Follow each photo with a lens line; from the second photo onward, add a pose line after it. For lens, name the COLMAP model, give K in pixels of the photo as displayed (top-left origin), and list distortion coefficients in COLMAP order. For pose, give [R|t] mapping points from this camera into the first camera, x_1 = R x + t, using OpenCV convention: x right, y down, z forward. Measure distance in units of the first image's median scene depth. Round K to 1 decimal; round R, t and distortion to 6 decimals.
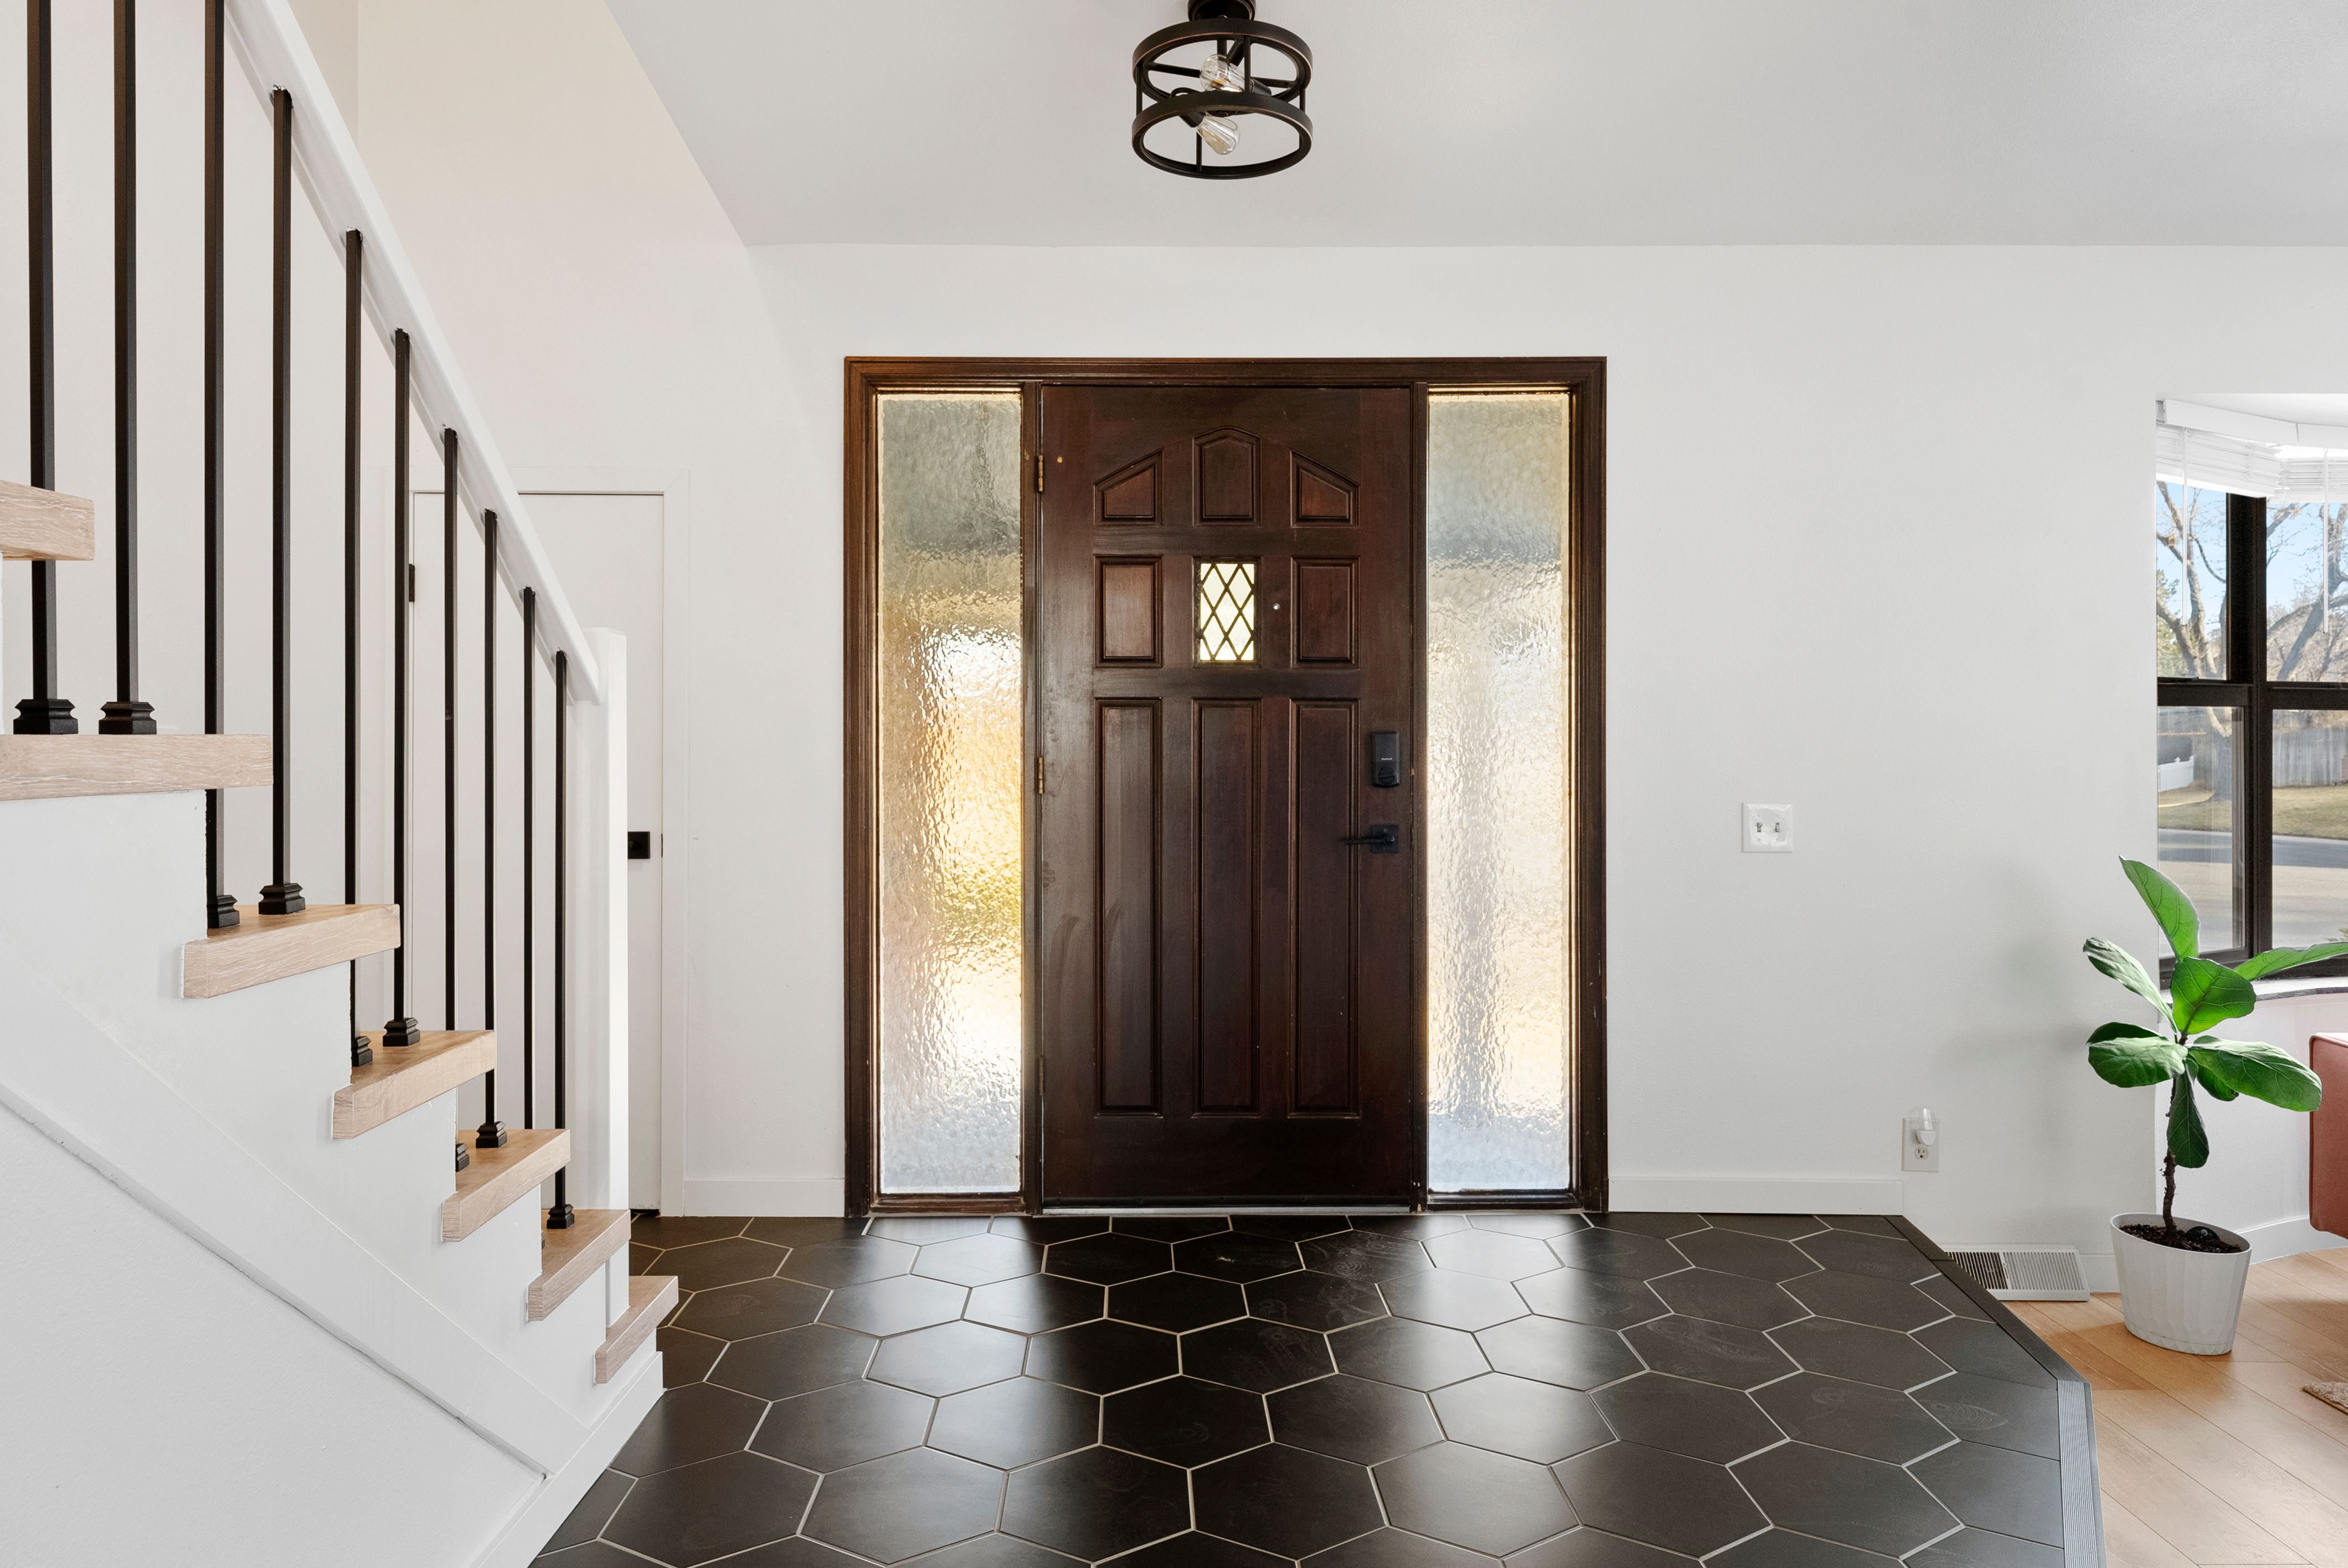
lens RADIAL K [[1407.9, 0, 1178.7], [0, 1407.9, 746.3], [0, 0, 1]] dist [0.005842, -0.001583]
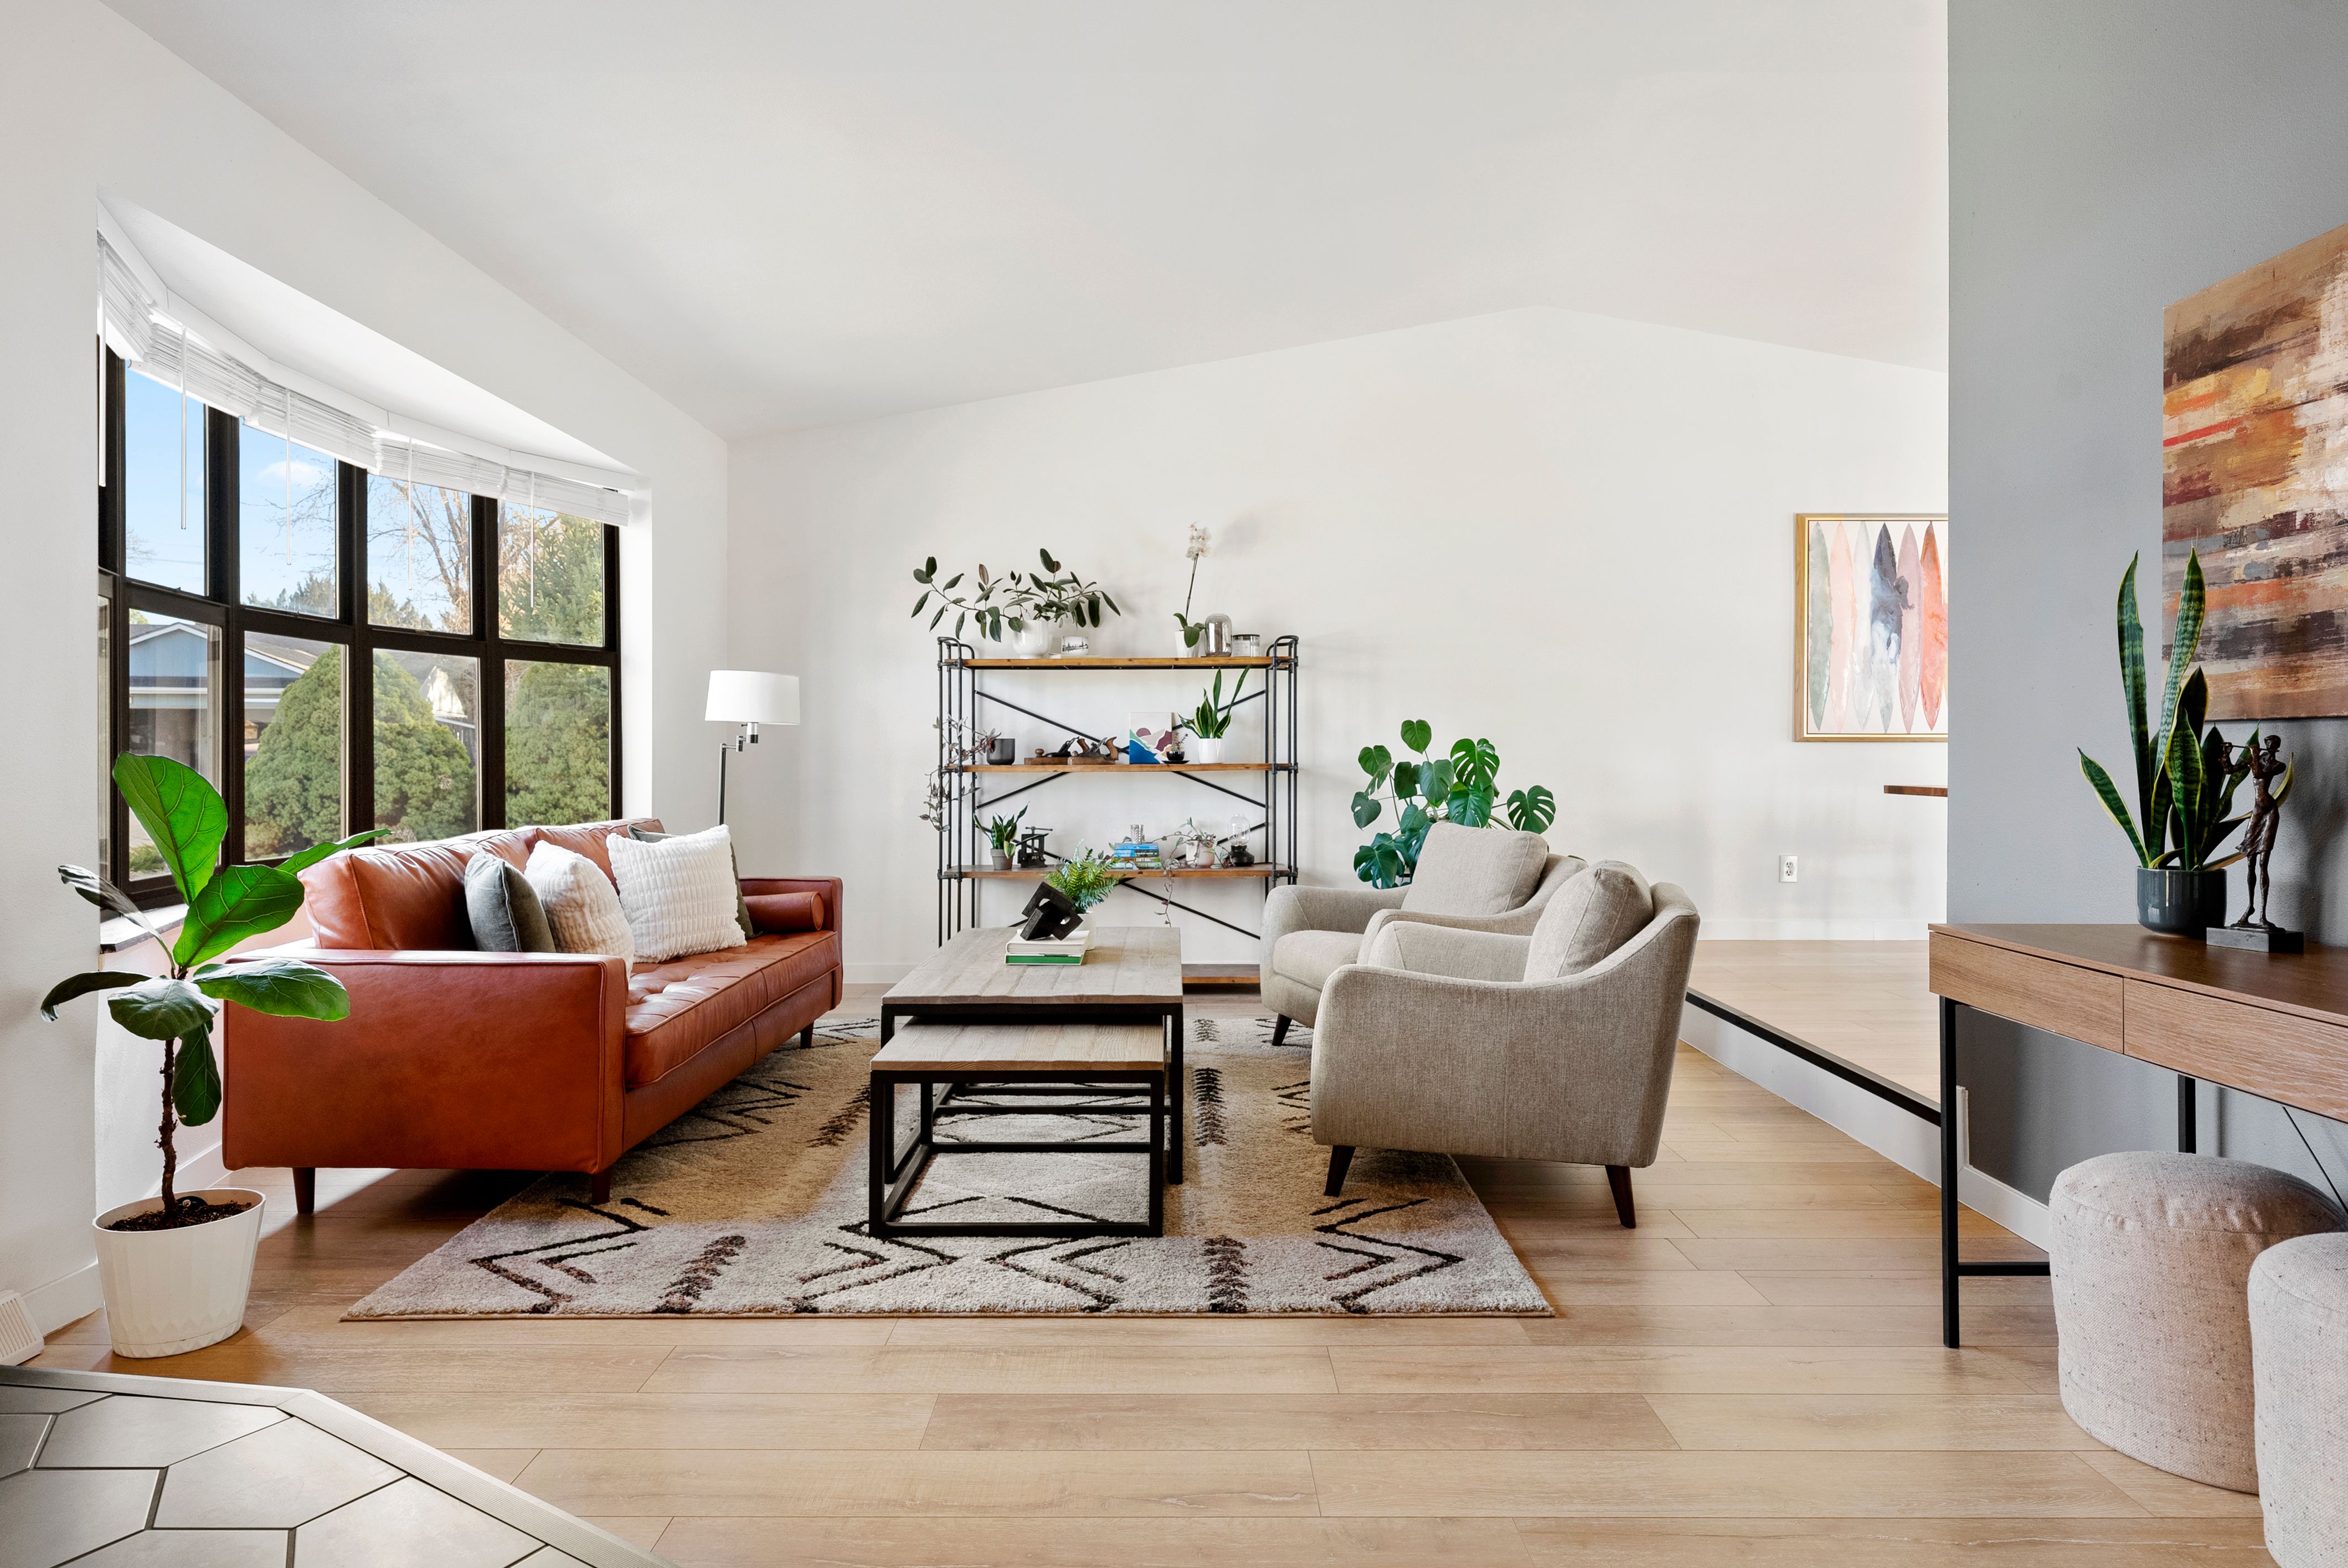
lens RADIAL K [[1407.9, 0, 1185.2], [0, 1407.9, 746.4], [0, 0, 1]] dist [0.005842, -0.001583]
pose [[0.006500, 0.006419, 0.999958, -0.108289], [0.005546, 0.999964, -0.006455, 0.077658], [-0.999963, 0.005587, 0.006465, 0.383609]]
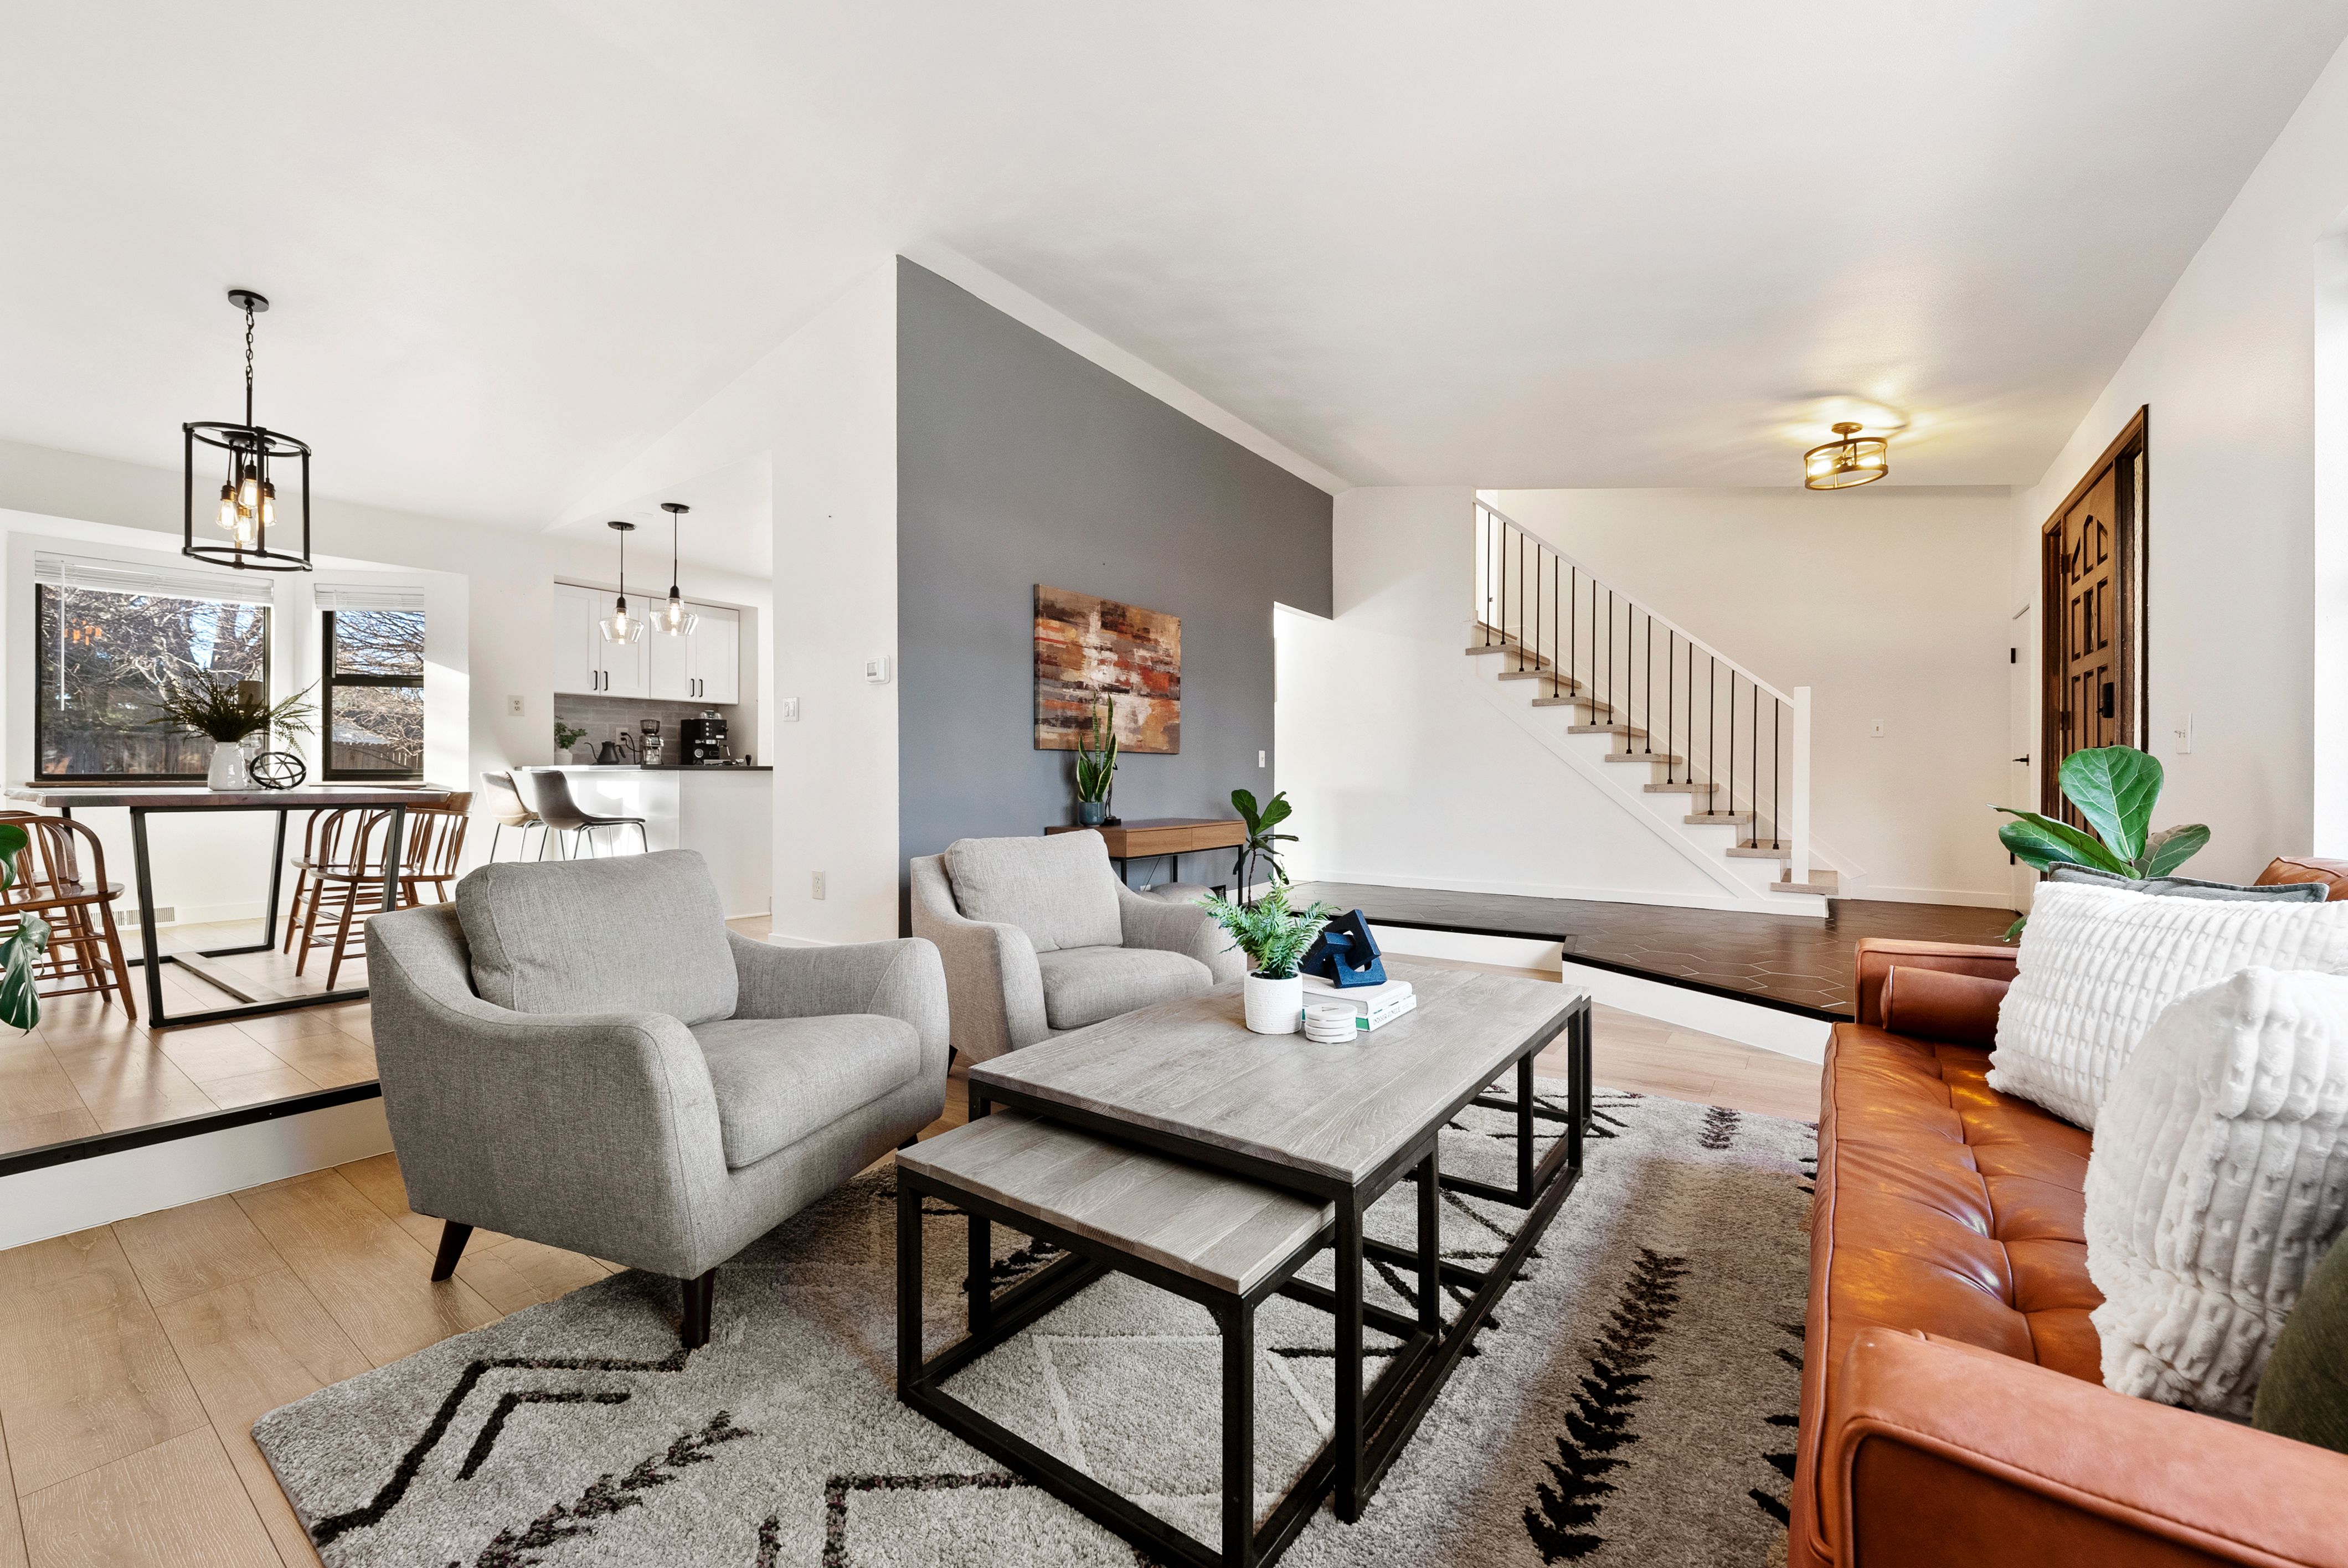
lens RADIAL K [[922.2, 0, 1174.1], [0, 922.2, 770.6], [0, 0, 1]] dist [-0.001031, -0.000895]
pose [[-0.601825, -0.004700, -0.798614, 1.616103], [-0.004277, 0.999987, -0.002662, 0.095357], [0.798617, 0.001814, -0.601837, 0.776048]]
